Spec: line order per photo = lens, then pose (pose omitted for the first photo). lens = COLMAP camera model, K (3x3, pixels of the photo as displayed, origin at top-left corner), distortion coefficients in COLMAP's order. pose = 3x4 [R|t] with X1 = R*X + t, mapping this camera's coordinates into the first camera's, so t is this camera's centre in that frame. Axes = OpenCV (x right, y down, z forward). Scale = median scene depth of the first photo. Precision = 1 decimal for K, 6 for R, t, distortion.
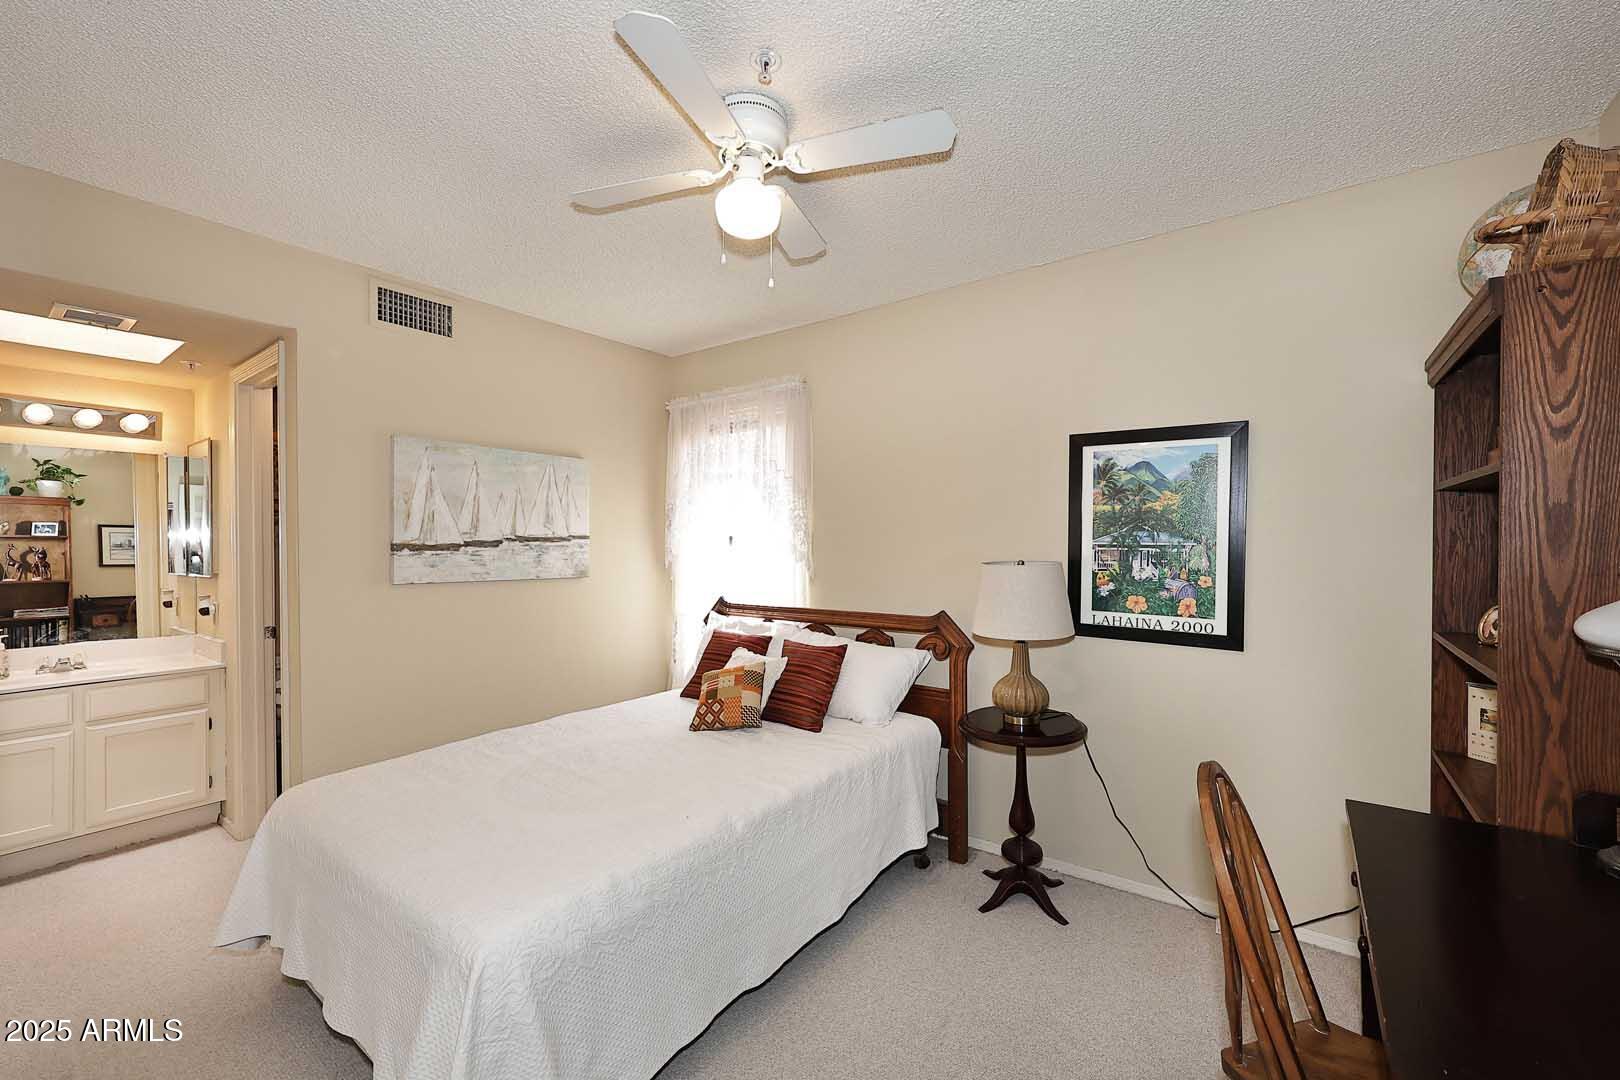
lens RADIAL K [[662.2, 0, 815.9], [0, 662.2, 545.2], [0, 0, 1]] dist [-0.001442, 0.002389]
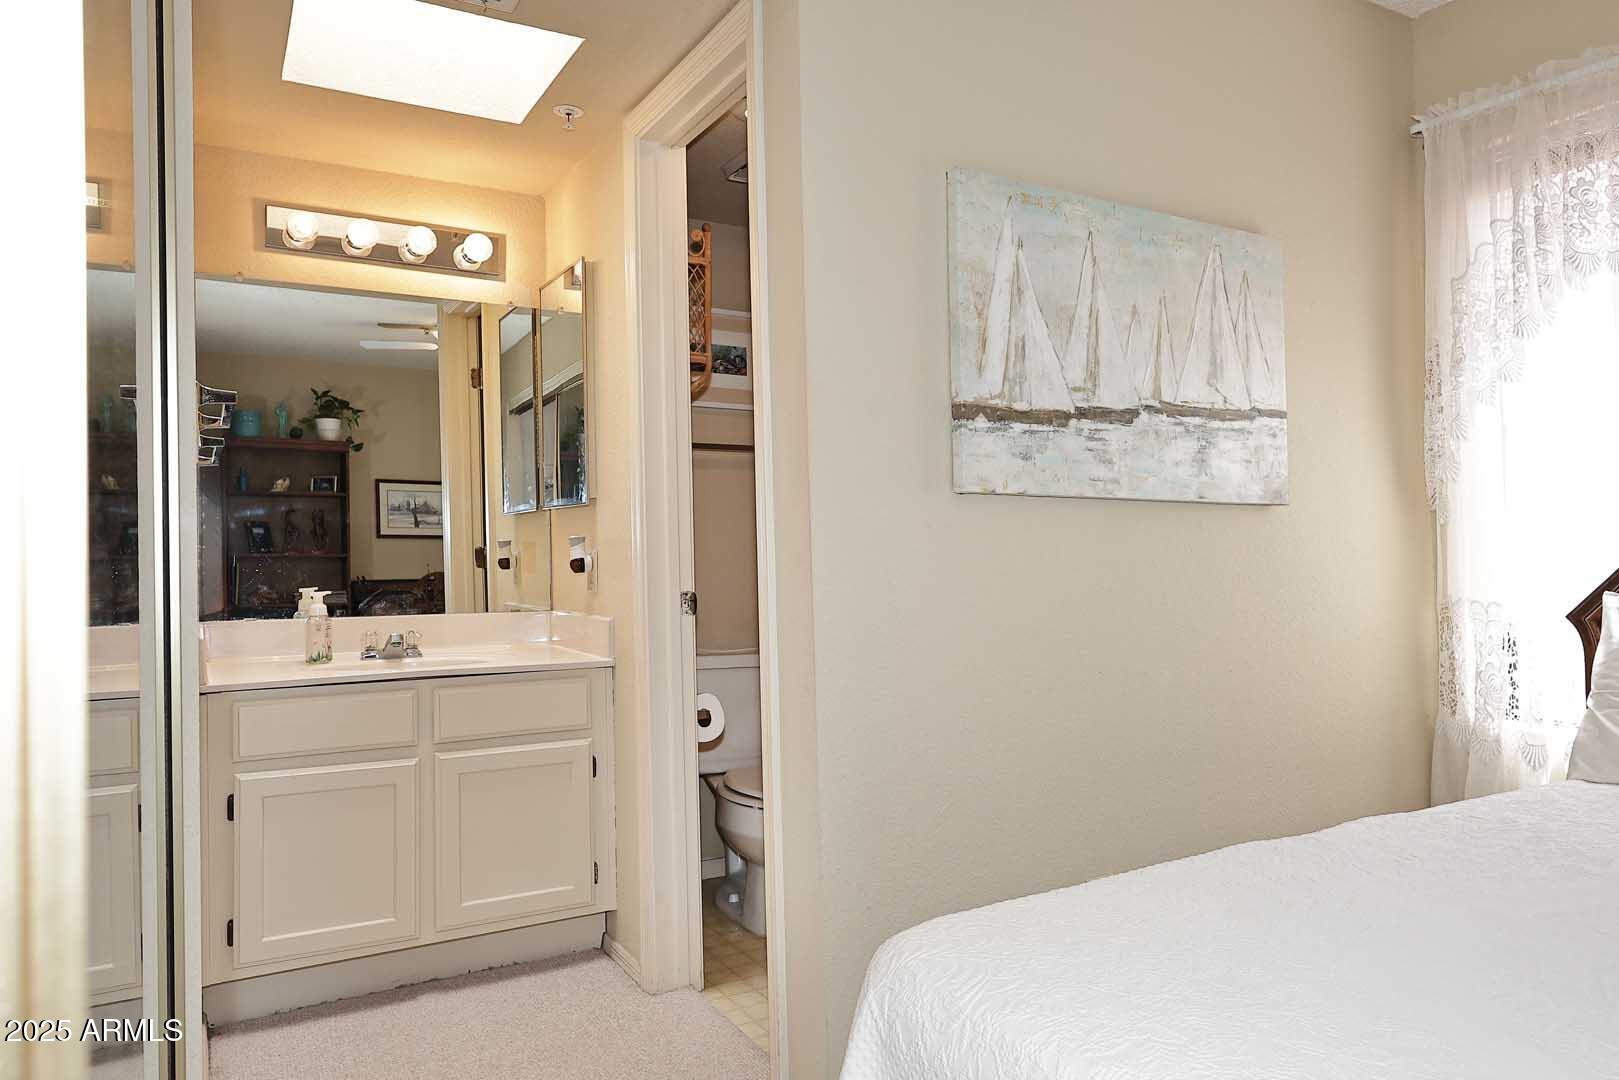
lens RADIAL K [[1091.0, 0, 809.5], [0, 1091.0, 540.0], [0, 0, 1]] dist [-0.002530, -0.001813]
pose [[0.914268, 0.001280, -0.405108, -0.374674], [-0.003826, 0.999978, -0.005476, 0.083655], [0.405092, 0.006556, 0.914252, 0.240293]]
